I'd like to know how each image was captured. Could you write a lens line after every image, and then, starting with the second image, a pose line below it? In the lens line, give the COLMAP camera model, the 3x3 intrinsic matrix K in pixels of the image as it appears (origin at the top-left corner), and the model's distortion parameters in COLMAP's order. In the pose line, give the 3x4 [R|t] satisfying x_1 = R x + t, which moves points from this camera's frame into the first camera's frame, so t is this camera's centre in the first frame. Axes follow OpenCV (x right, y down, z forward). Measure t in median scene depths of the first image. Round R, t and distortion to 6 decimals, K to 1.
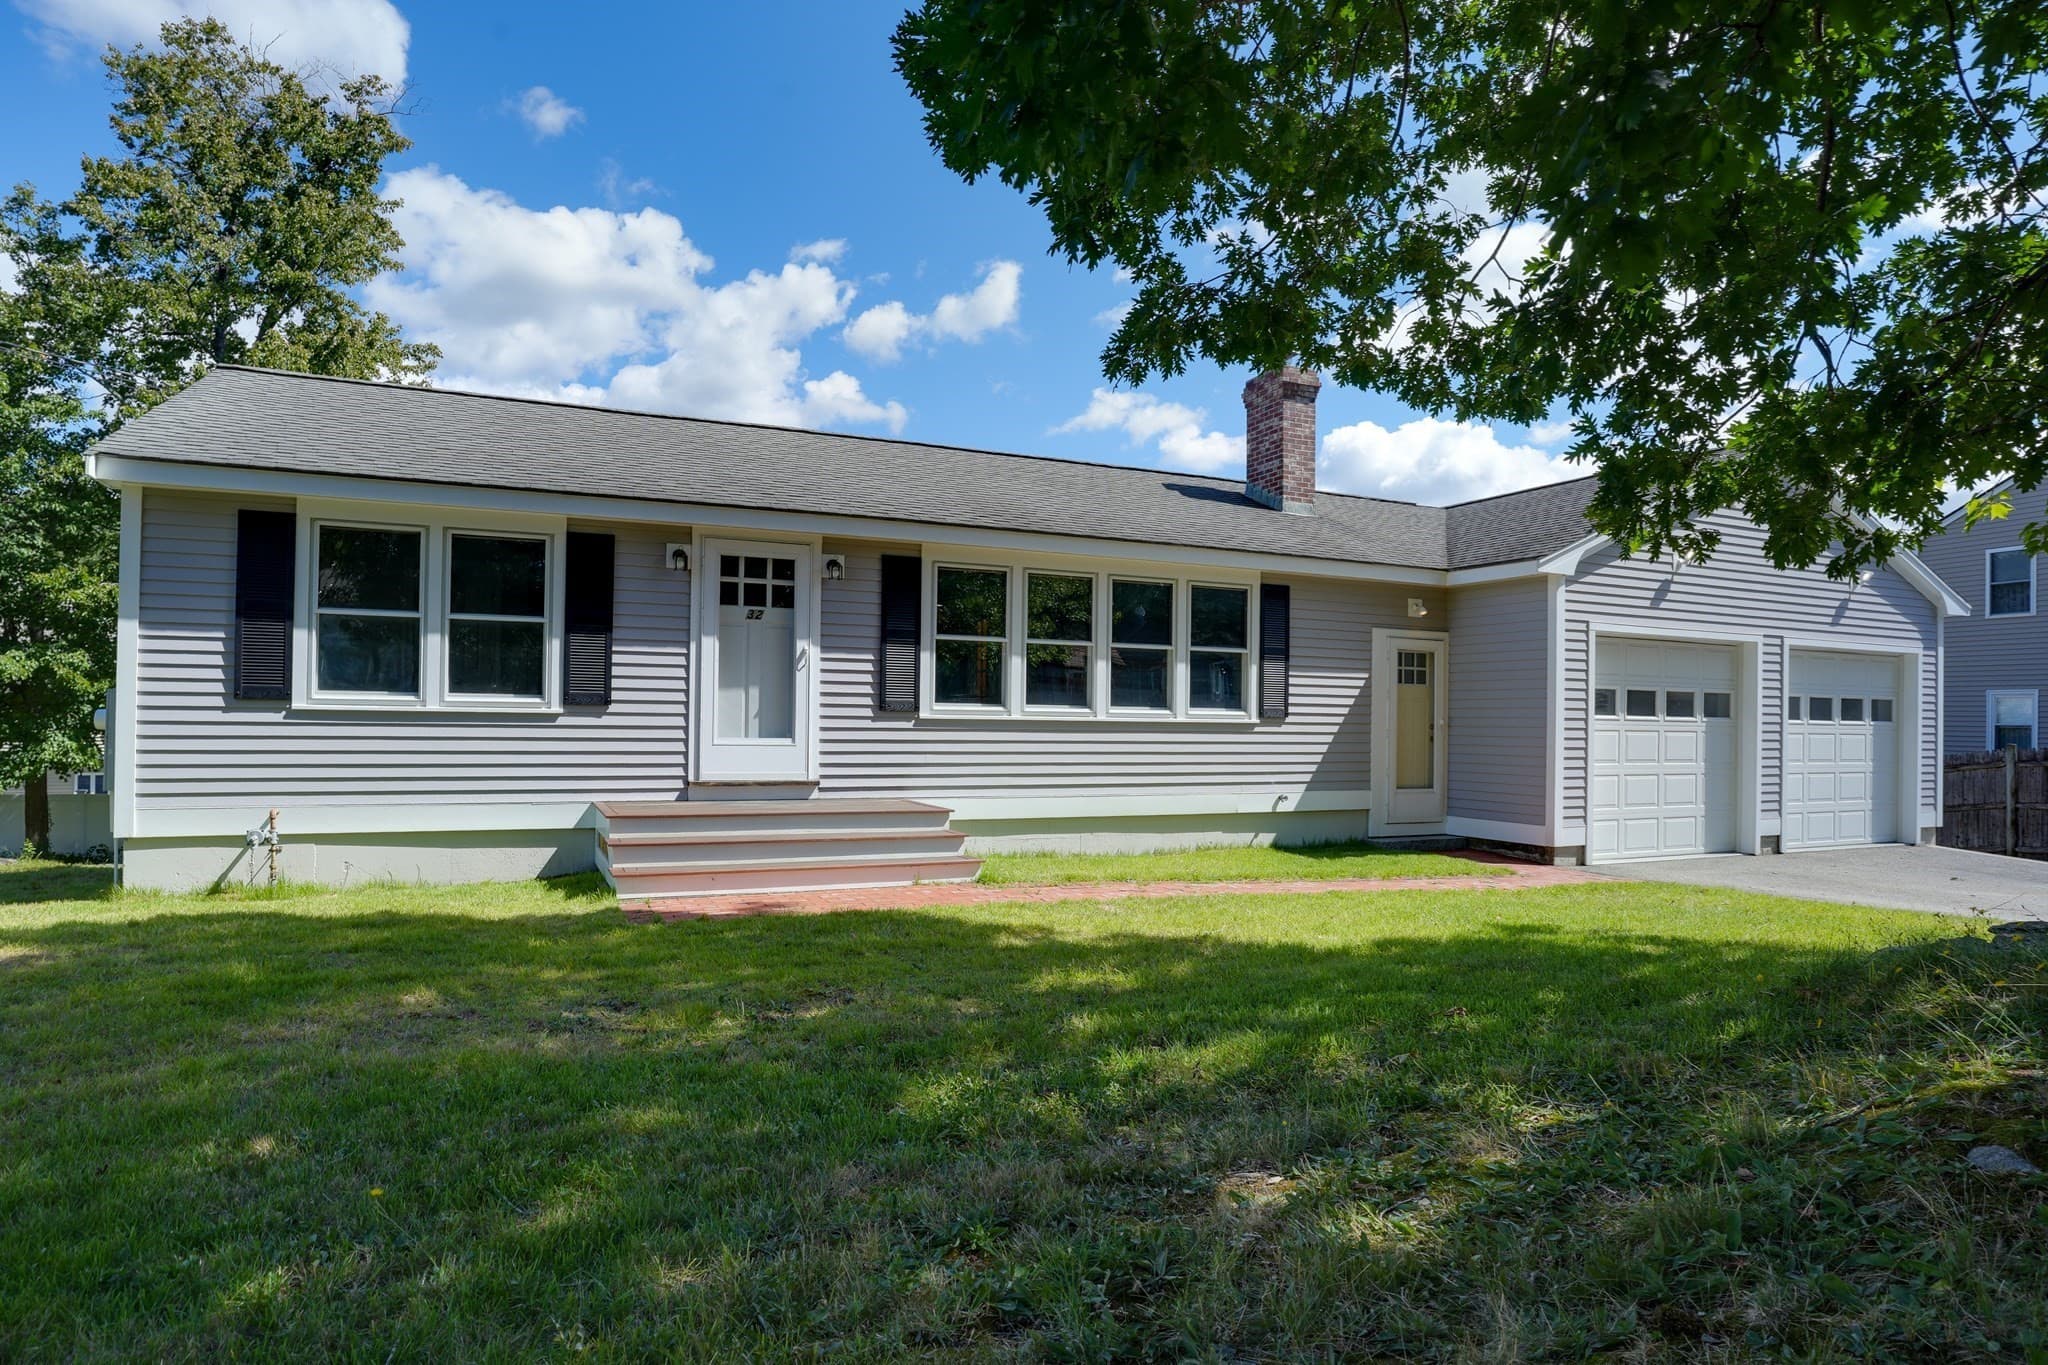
lens RADIAL K [[1119.0, 0, 942.5], [0, 1119.0, 721.1], [0, 0, 1]] dist [-0.040077, 0.002217]
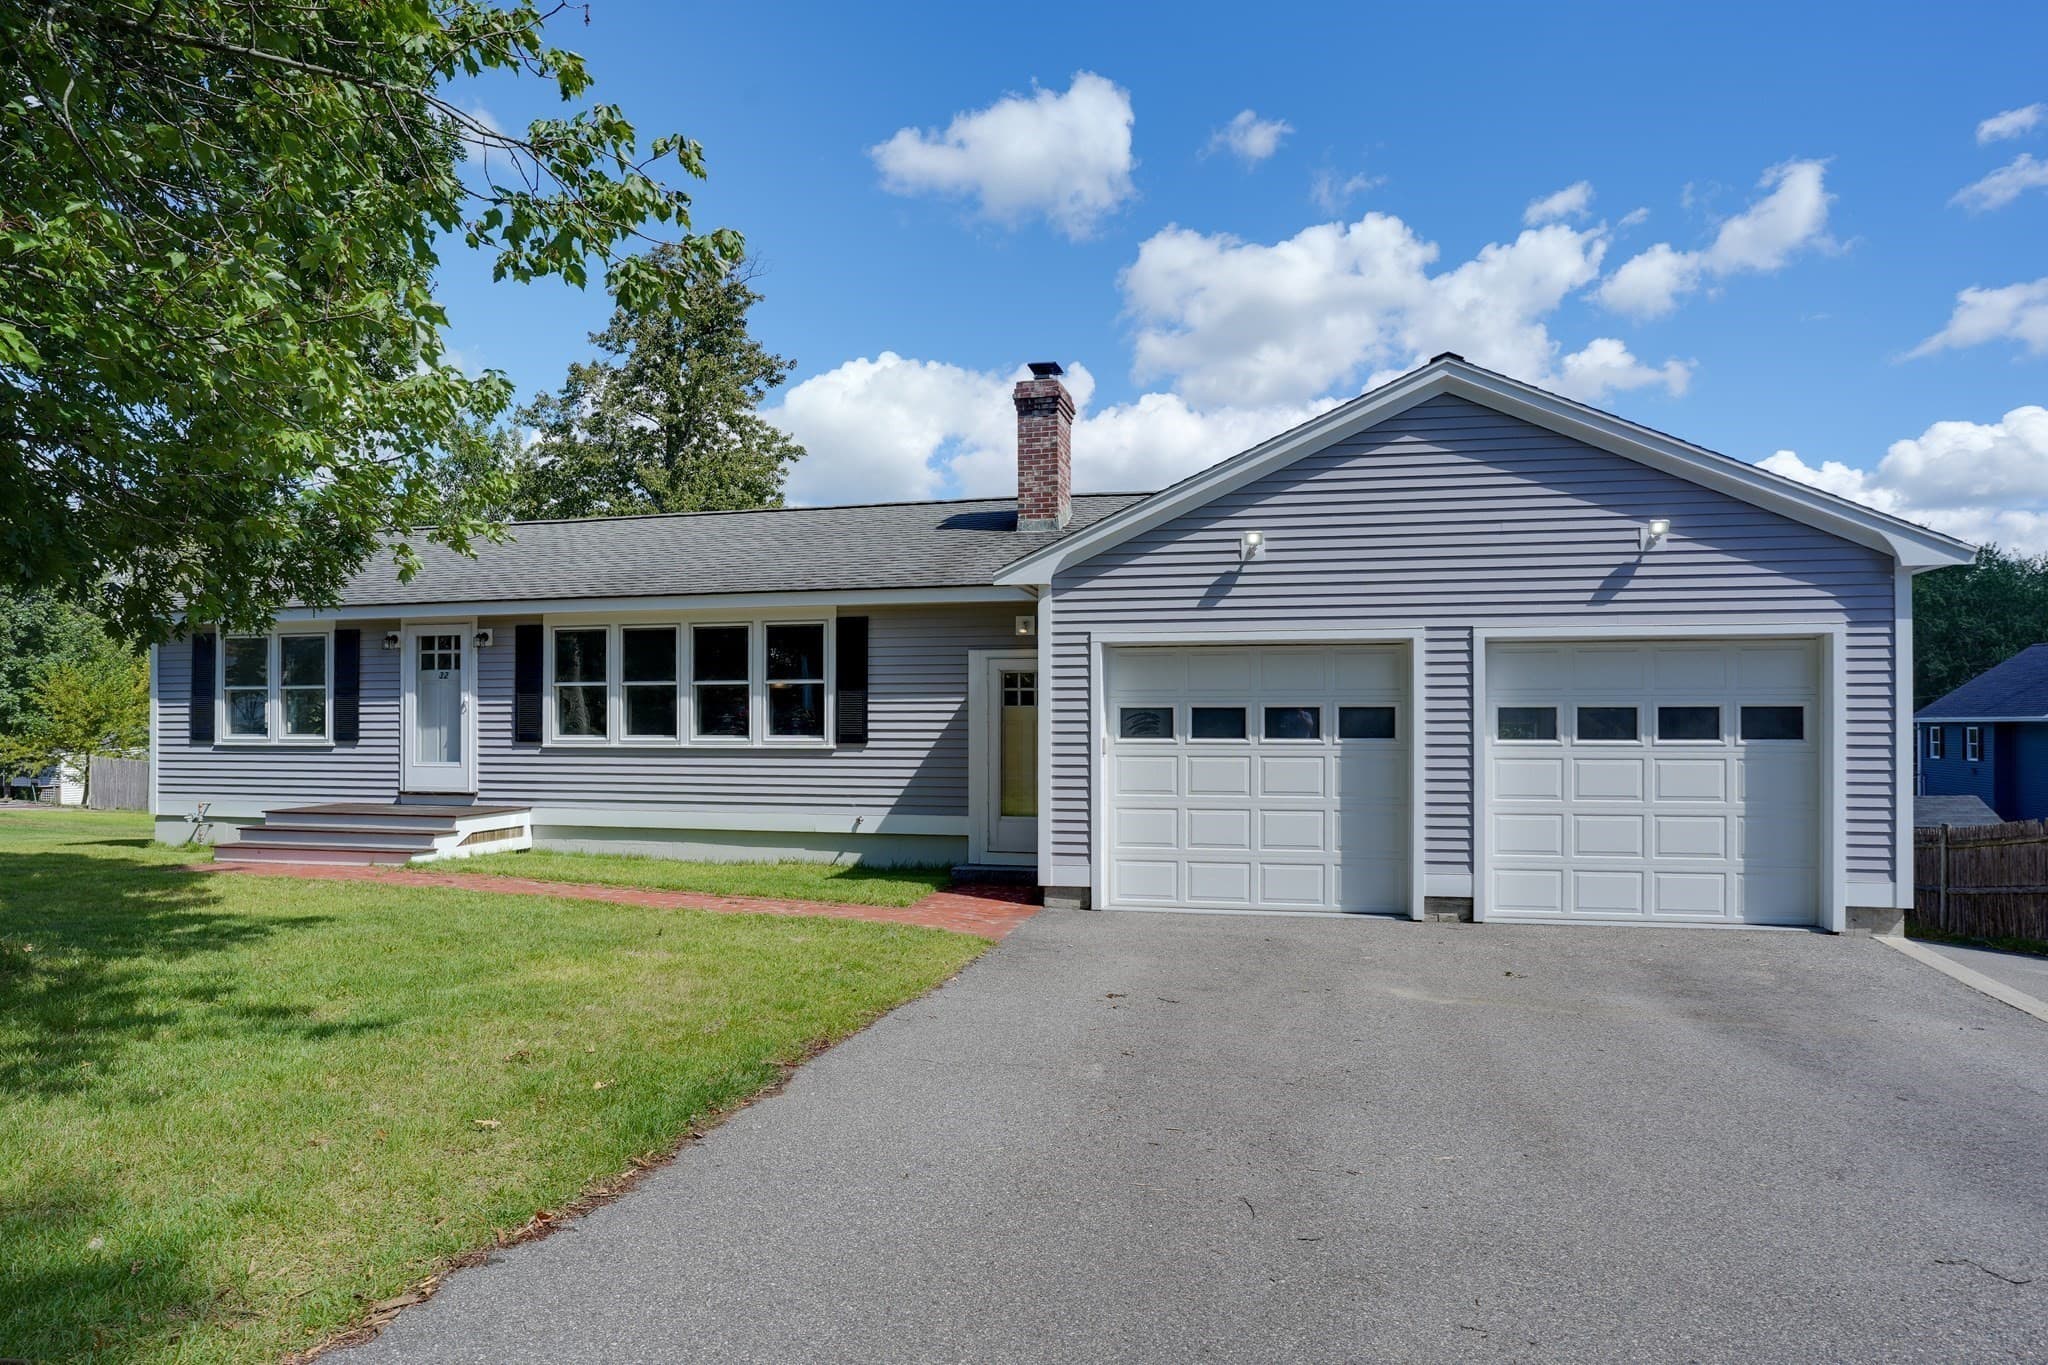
lens RADIAL K [[1119.0, 0, 942.5], [0, 1119.0, 721.1], [0, 0, 1]] dist [-0.040077, 0.002217]
pose [[0.800269, -0.018772, -0.599347, 1.115512], [0.009673, 0.999784, -0.018398, -0.004350], [0.599563, 0.008926, 0.800278, 0.230798]]
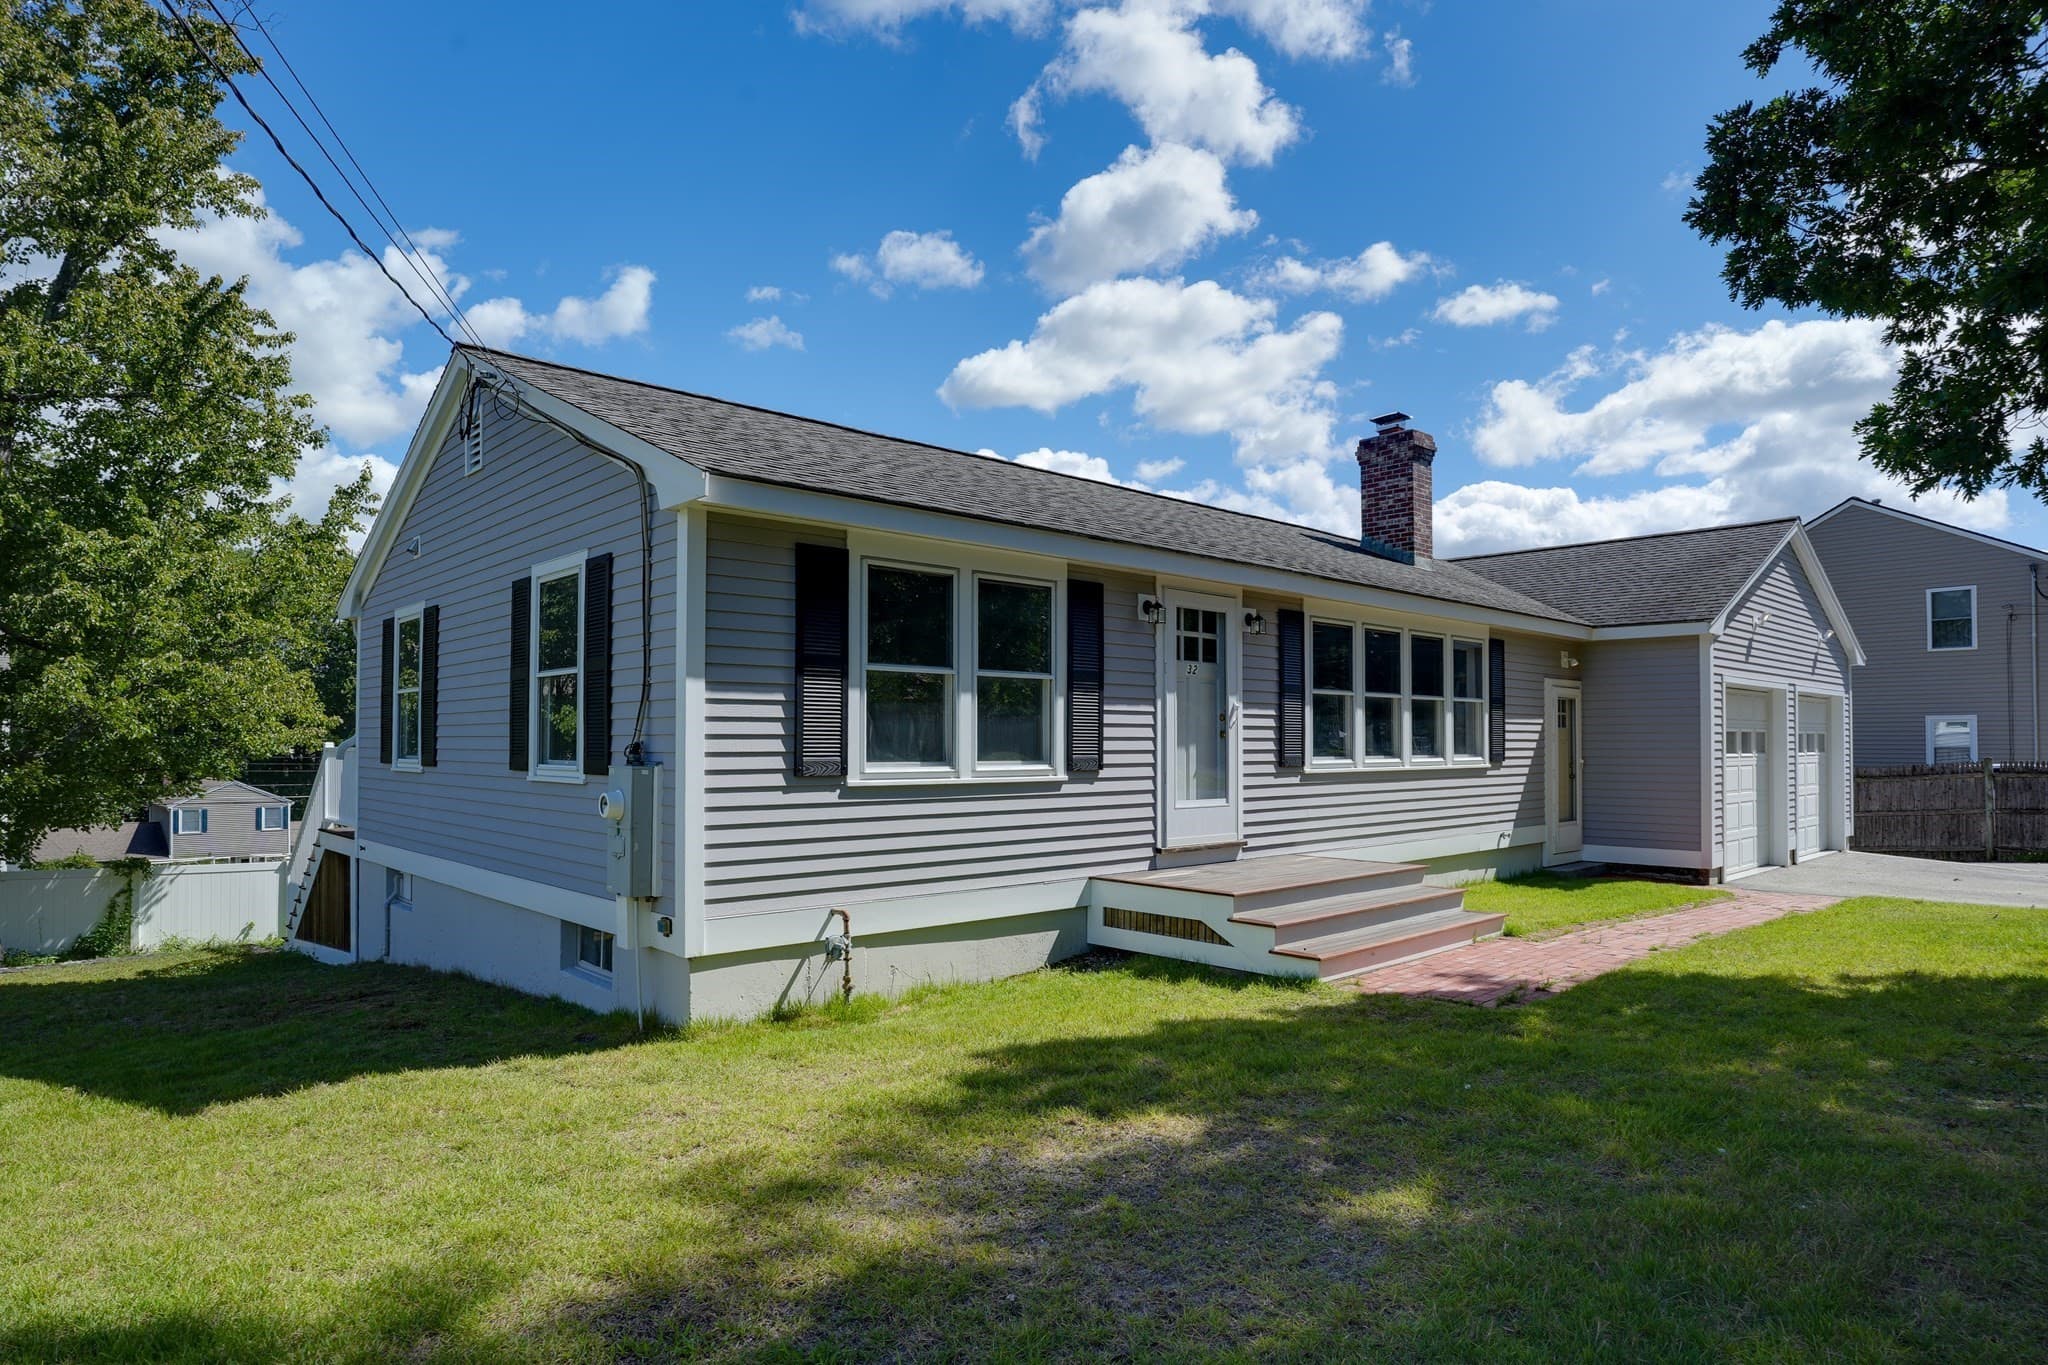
lens RADIAL K [[1131.1, 0, 892.5], [0, 1131.1, 749.0], [0, 0, 1]] dist [-0.047199, -0.000006]
pose [[0.958679, -0.014898, 0.284101, -0.640252], [0.012935, 0.999878, 0.008783, -0.036838], [-0.284197, -0.004745, 0.958754, 0.143774]]
